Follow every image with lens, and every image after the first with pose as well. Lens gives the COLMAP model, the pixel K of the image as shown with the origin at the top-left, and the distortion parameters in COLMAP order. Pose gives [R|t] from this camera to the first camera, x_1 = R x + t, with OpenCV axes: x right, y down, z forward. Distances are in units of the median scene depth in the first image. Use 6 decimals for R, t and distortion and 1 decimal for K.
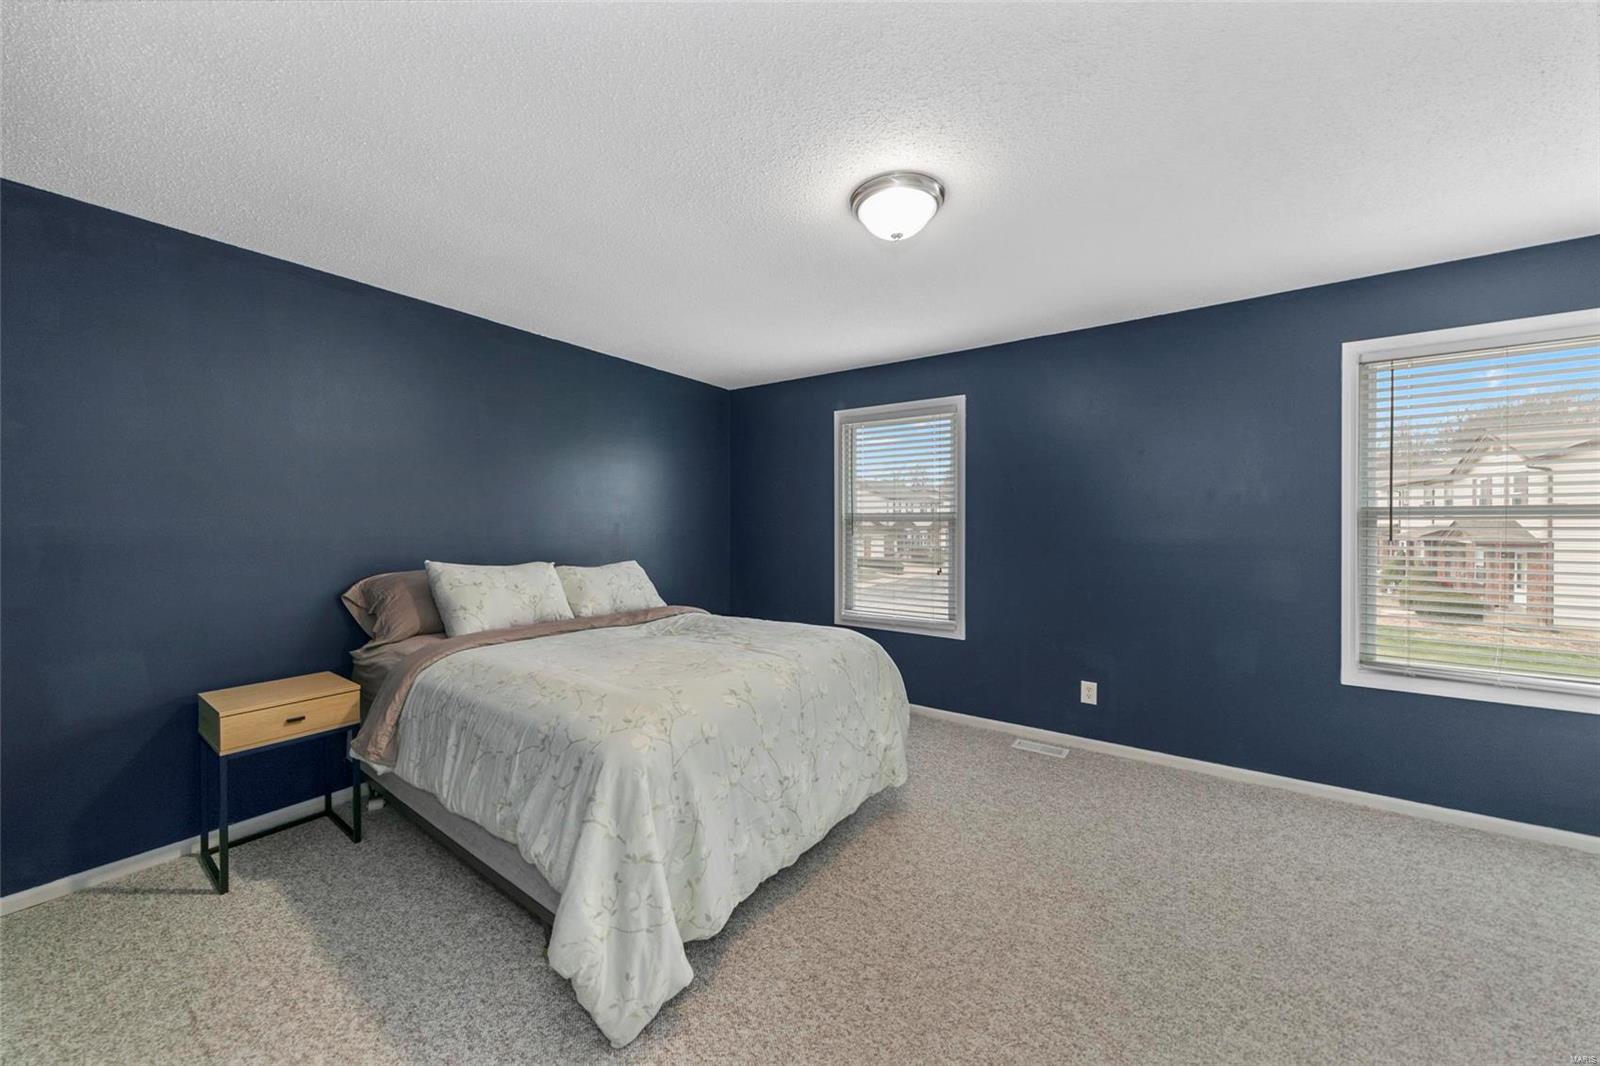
lens RADIAL K [[564.0, 0, 801.4], [0, 564.0, 527.0], [0, 0, 1]] dist [0.004718, -0.000612]
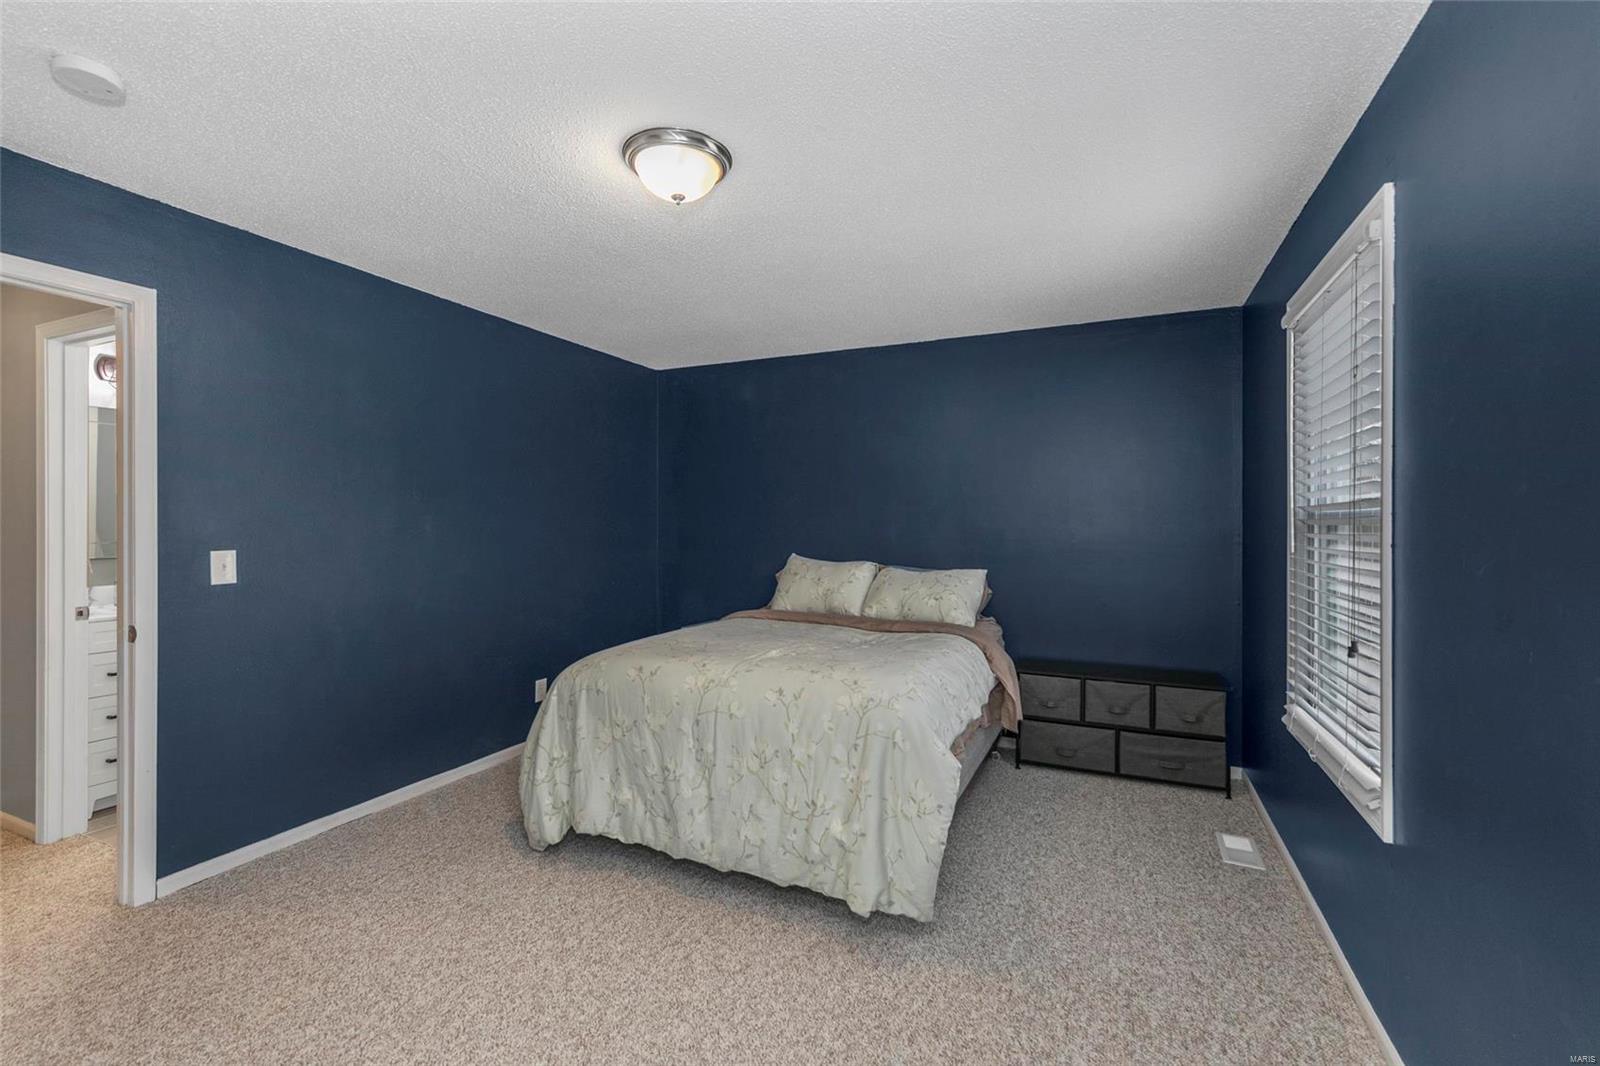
lens RADIAL K [[674.0, 0, 800.4], [0, 674.0, 526.7], [0, 0, 1]] dist [0.004529, 0.000015]
pose [[0.176188, 0.005327, -0.984342, 1.248456], [-0.010352, 0.999940, 0.003558, -0.011985], [0.984302, 0.009563, 0.176232, 1.019124]]
